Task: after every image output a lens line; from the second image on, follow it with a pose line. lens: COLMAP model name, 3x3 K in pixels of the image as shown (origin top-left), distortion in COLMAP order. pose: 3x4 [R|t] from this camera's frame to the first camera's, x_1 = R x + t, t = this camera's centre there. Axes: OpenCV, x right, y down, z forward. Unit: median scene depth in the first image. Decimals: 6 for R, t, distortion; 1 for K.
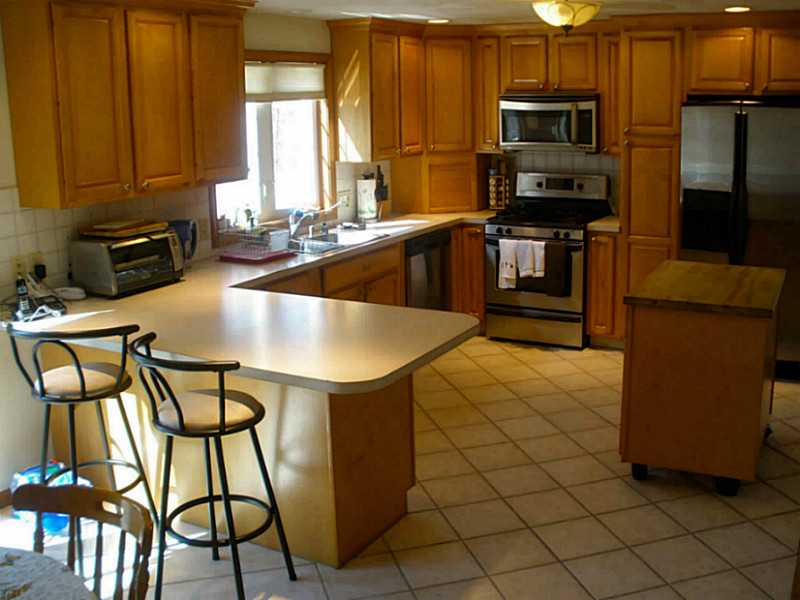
lens RADIAL K [[875.1, 0, 423.1], [0, 875.1, 298.8], [0, 0, 1]] dist [-0.332050, 0.401692]
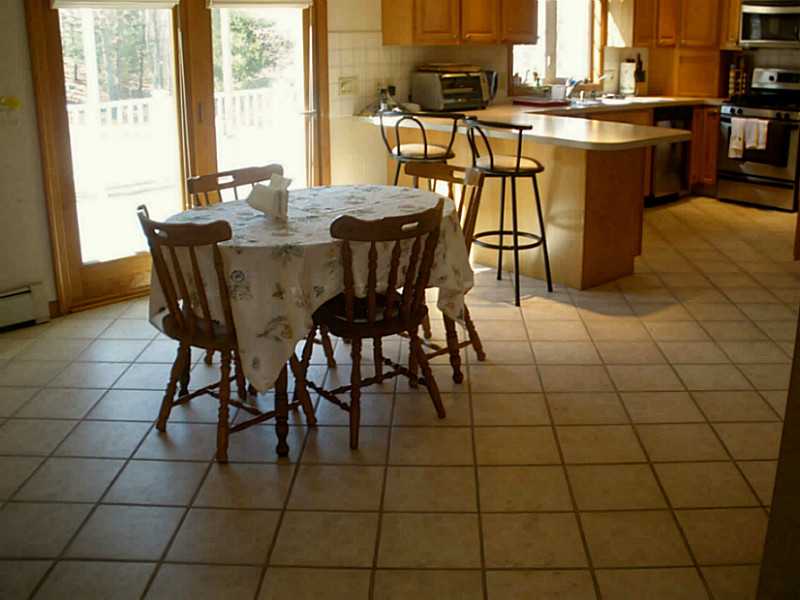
lens RADIAL K [[875.1, 0, 423.1], [0, 875.1, 298.8], [0, 0, 1]] dist [-0.332050, 0.401692]
pose [[0.951470, 0.101139, -0.290648, 0.042797], [-0.078662, 0.993007, 0.088034, 0.123285], [0.297519, -0.060899, 0.952772, -0.283842]]
